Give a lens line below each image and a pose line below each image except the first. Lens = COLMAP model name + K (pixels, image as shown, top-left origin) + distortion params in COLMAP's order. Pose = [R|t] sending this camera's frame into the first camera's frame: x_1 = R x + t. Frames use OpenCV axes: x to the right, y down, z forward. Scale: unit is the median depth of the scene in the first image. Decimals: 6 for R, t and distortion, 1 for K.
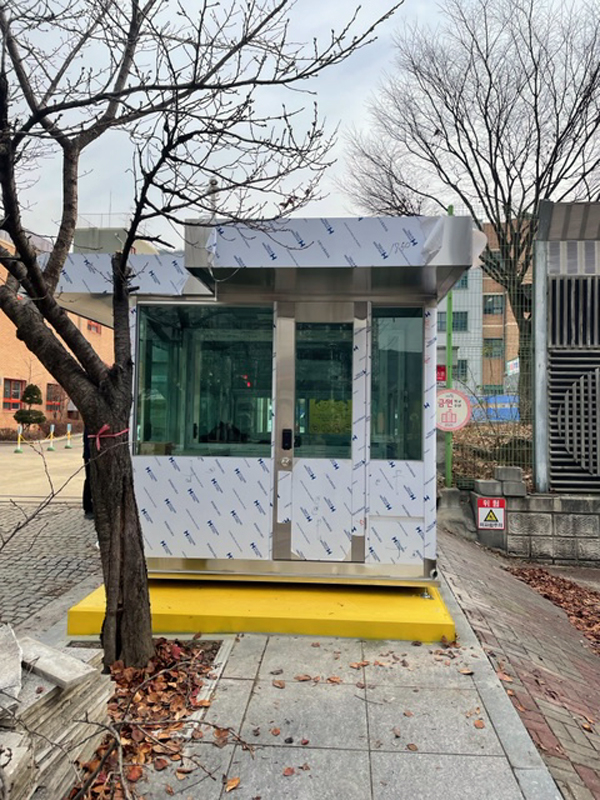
lens RADIAL K [[611.6, 0, 299.2], [0, 611.6, 392.2], [0, 0, 1]] dist [0.051025, -0.049076]
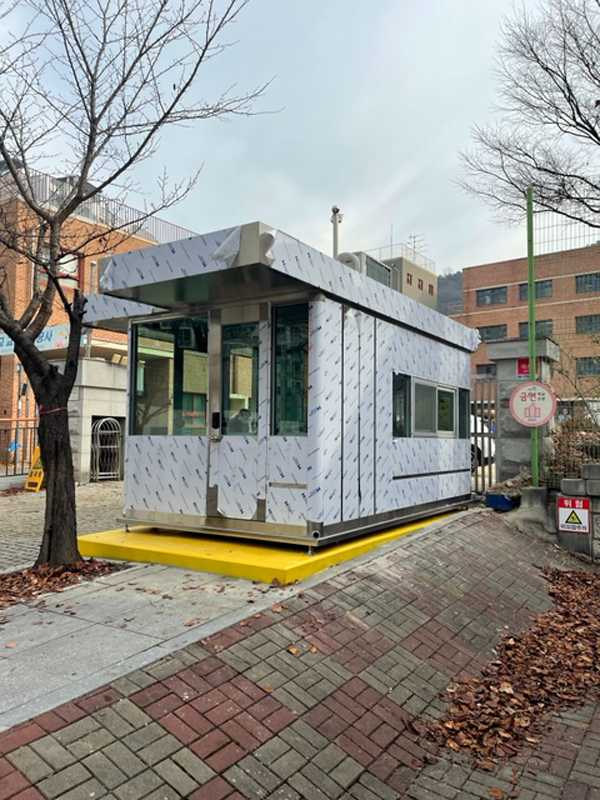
lens RADIAL K [[611.6, 0, 306.1], [0, 611.6, 404.7], [0, 0, 1]] dist [0.051025, -0.049076]
pose [[0.866106, -0.039881, -0.498266, 0.765343], [0.029177, 0.999146, -0.029254, 0.087949], [0.499007, 0.010799, 0.866530, 0.013846]]
